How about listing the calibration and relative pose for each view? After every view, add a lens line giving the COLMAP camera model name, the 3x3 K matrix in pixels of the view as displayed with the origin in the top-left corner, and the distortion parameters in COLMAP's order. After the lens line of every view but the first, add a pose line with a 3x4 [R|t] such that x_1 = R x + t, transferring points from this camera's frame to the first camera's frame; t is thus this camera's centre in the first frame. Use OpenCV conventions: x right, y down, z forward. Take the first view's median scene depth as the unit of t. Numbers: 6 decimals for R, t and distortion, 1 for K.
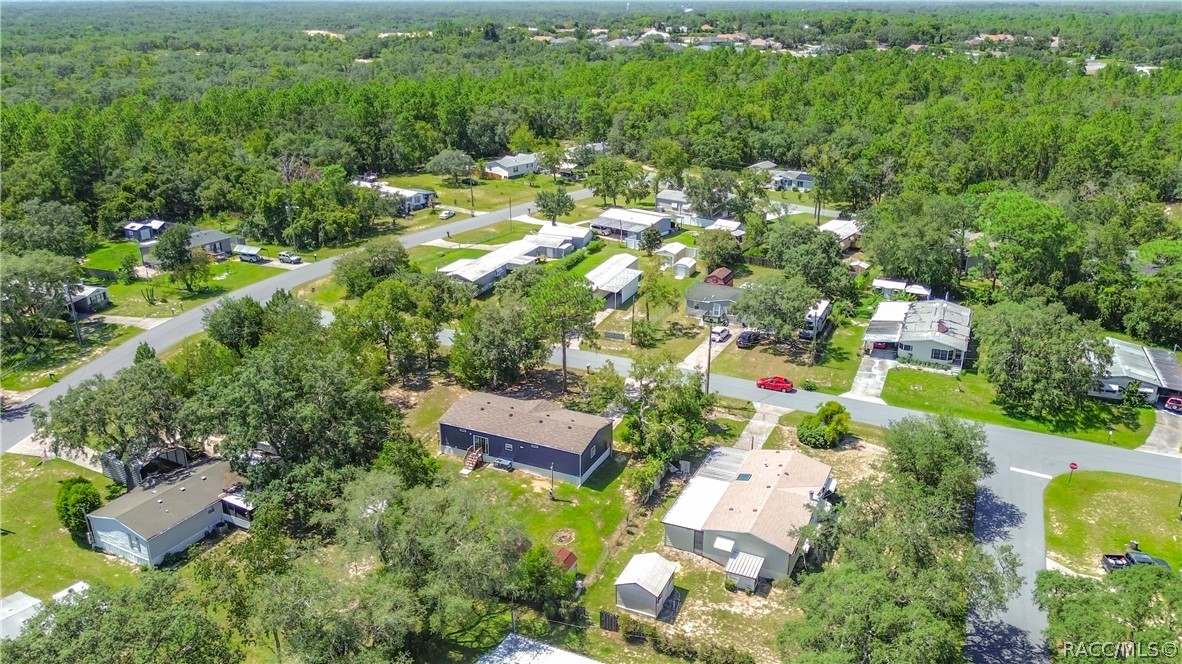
lens RADIAL K [[863.3, 0, 583.6], [0, 863.3, 336.2], [0, 0, 1]] dist [0.041654, -0.064174]
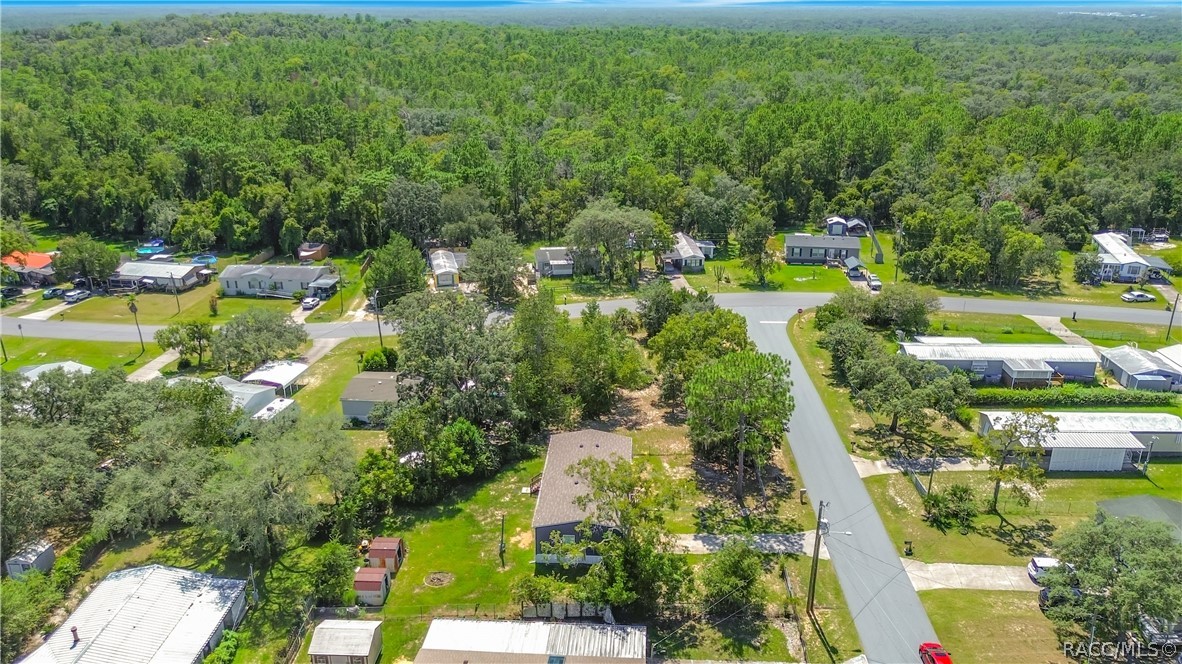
lens RADIAL K [[863.3, 0, 614.0], [0, 863.3, 344.5], [0, 0, 1]] dist [0.041654, -0.064174]
pose [[0.393108, 0.335417, -0.856132, 0.407193], [-0.336531, 0.918973, 0.205513, -0.136373], [0.855695, 0.207326, 0.474134, 0.352702]]
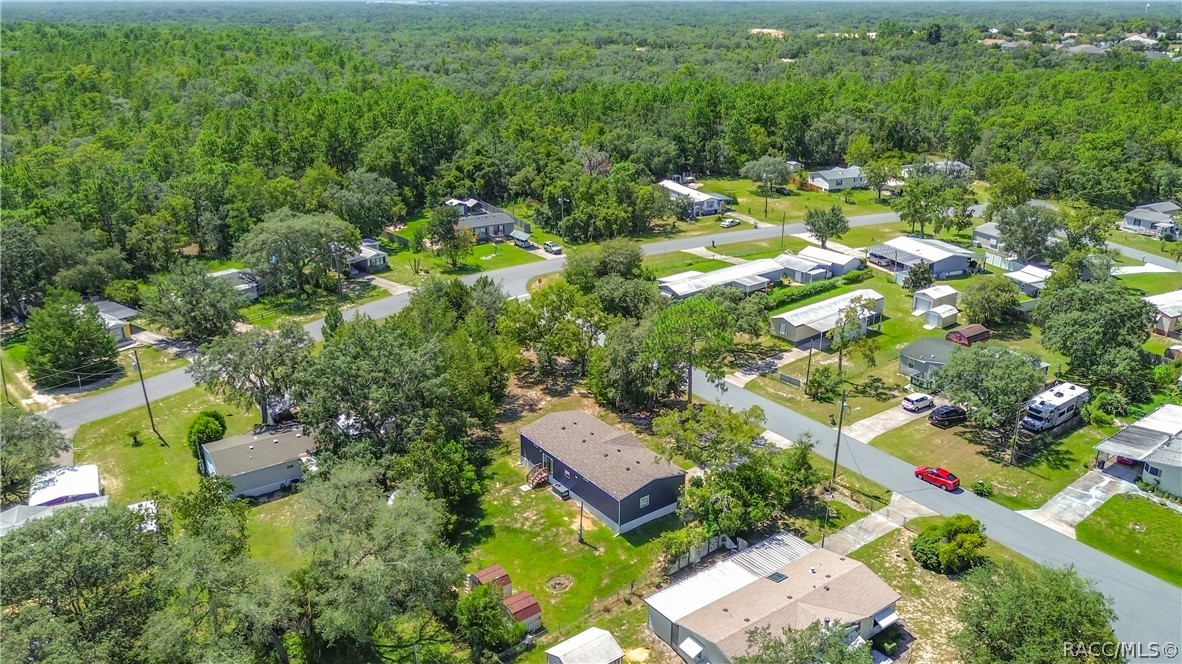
lens RADIAL K [[863.3, 0, 598.6], [0, 863.3, 353.4], [0, 0, 1]] dist [0.041654, -0.064174]
pose [[0.885533, 0.177694, -0.429251, 0.193660], [-0.169998, 0.983820, 0.056565, -0.035985], [0.432356, 0.022881, 0.901412, 0.096728]]
